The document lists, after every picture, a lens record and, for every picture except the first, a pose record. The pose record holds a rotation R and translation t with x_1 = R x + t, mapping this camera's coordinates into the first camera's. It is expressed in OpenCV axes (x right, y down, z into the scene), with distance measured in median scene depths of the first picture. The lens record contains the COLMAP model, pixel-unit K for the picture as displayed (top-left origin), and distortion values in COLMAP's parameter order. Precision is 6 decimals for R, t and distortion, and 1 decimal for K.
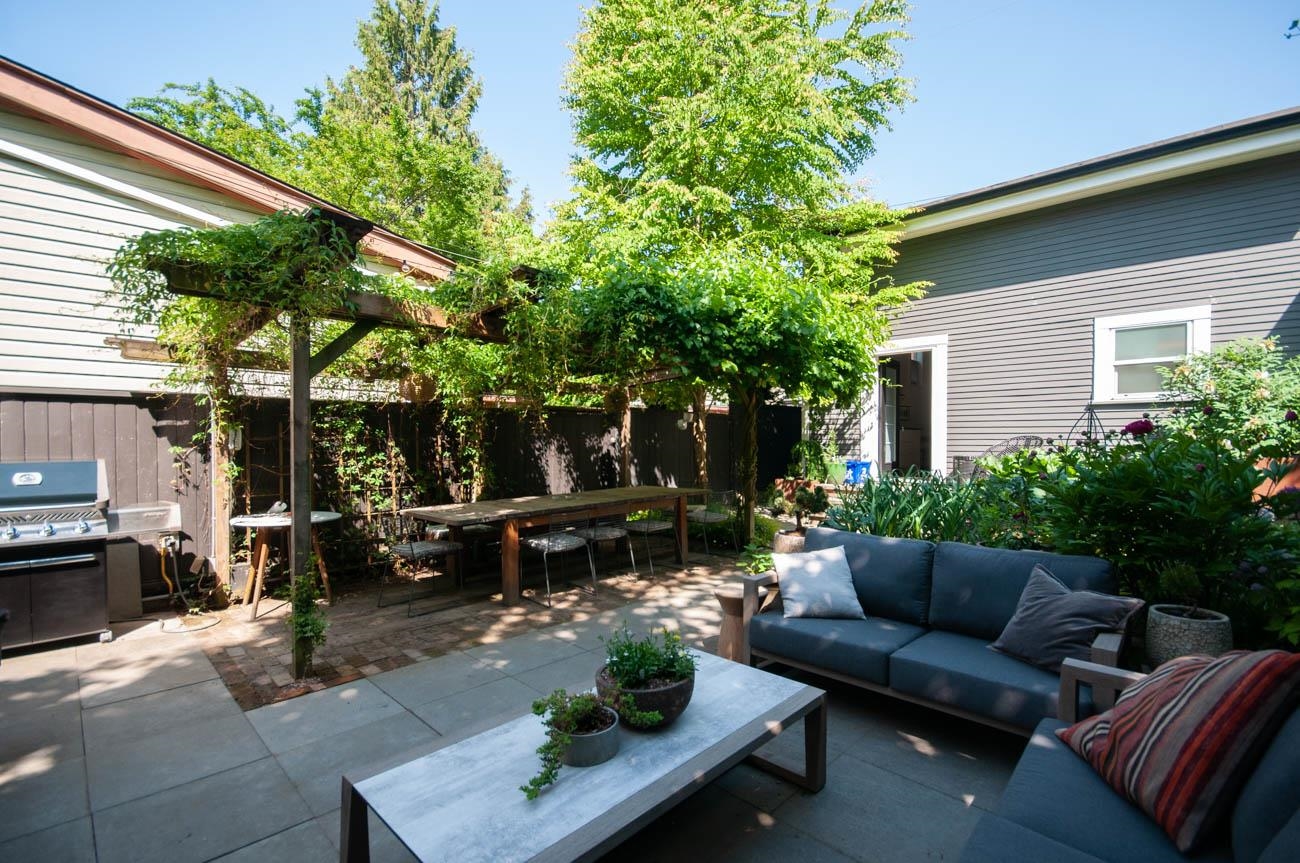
lens RADIAL K [[582.7, 0, 649.2], [0, 582.7, 449.9], [0, 0, 1]] dist [0.015183, -0.016030]
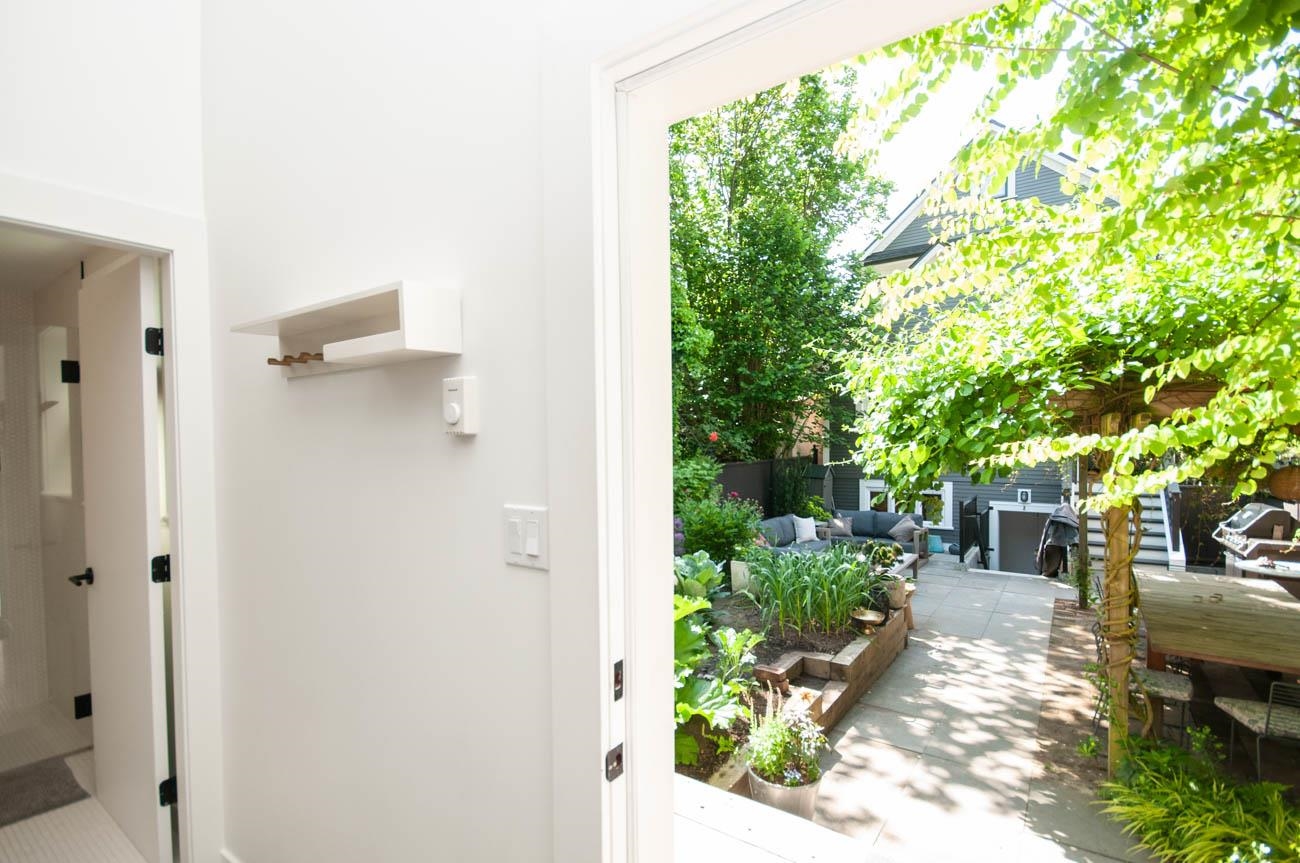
lens RADIAL K [[582.7, 0, 649.2], [0, 582.7, 449.9], [0, 0, 1]] dist [0.015183, -0.016030]
pose [[-0.989980, 0.010858, -0.140790, 0.924731], [0.007824, 0.999726, 0.022083, -0.179391], [0.140991, 0.020760, -0.989793, 2.039286]]
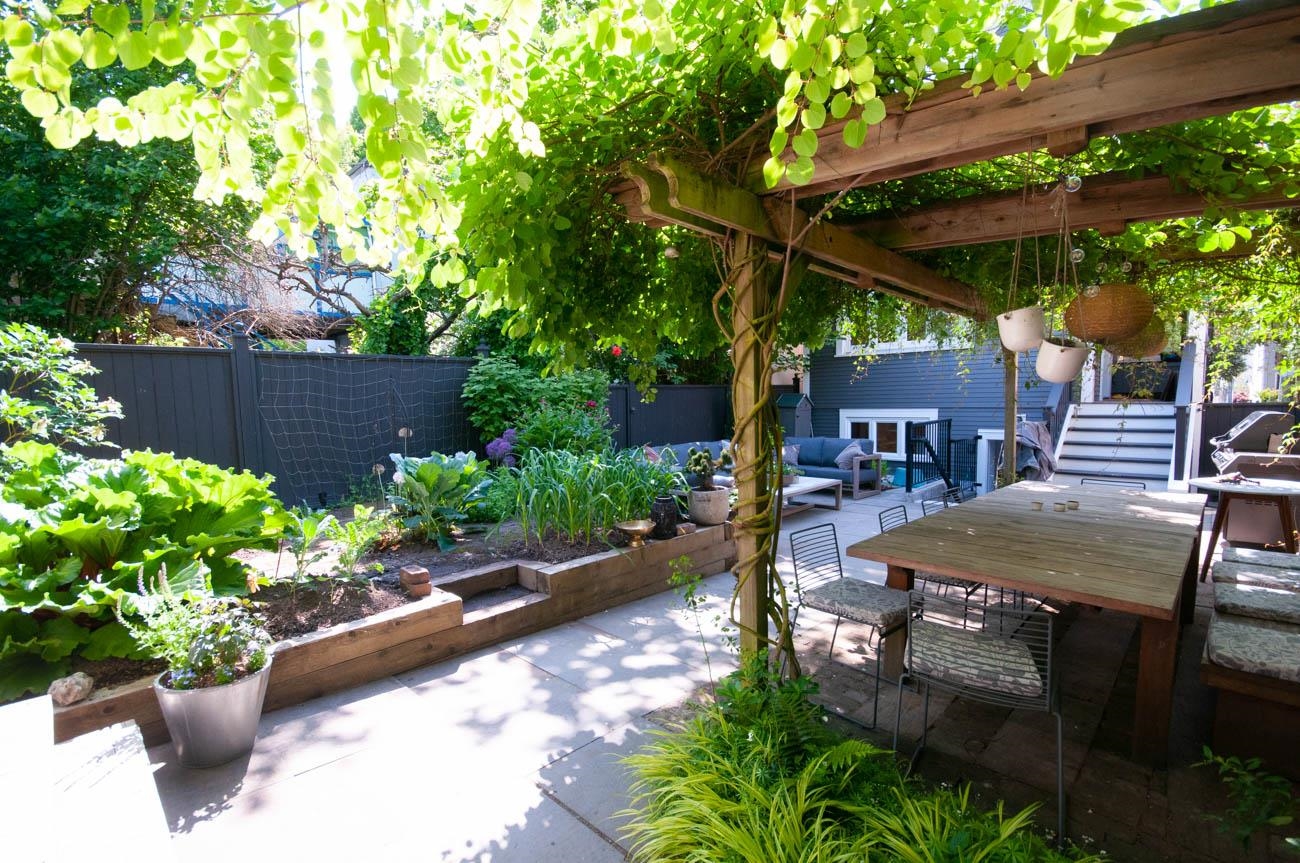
lens RADIAL K [[582.7, 0, 649.2], [0, 582.7, 449.9], [0, 0, 1]] dist [0.015183, -0.016030]
pose [[-0.999761, 0.020433, -0.007740, 0.352093], [0.019595, 0.995179, 0.096096, -0.044999], [0.009666, 0.095921, -0.995342, 1.913750]]
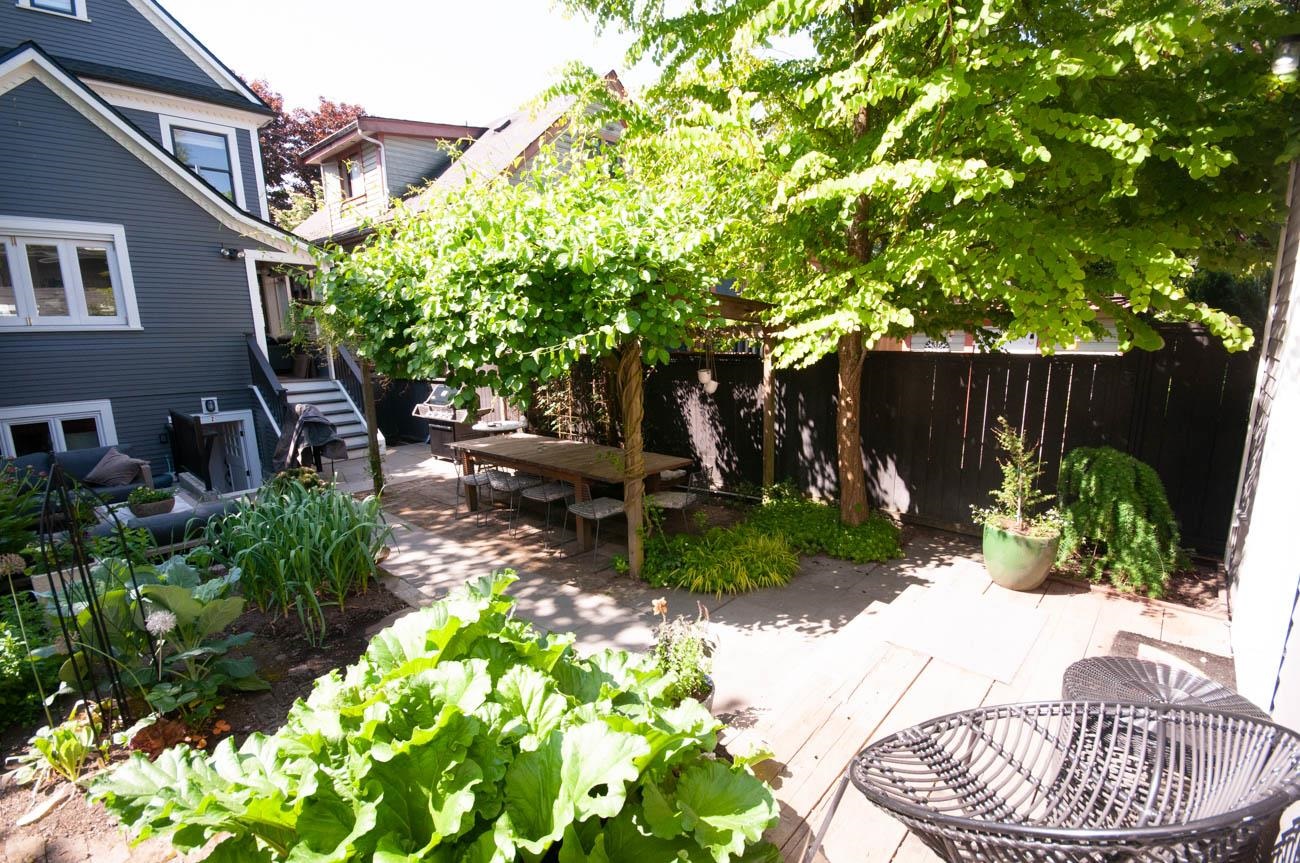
lens RADIAL K [[582.7, 0, 649.2], [0, 582.7, 449.9], [0, 0, 1]] dist [0.015183, -0.016030]
pose [[0.024742, 0.195863, -0.980319, 1.201161], [0.011091, 0.980505, 0.196180, -0.163785], [0.999632, -0.015726, 0.022087, 1.428125]]
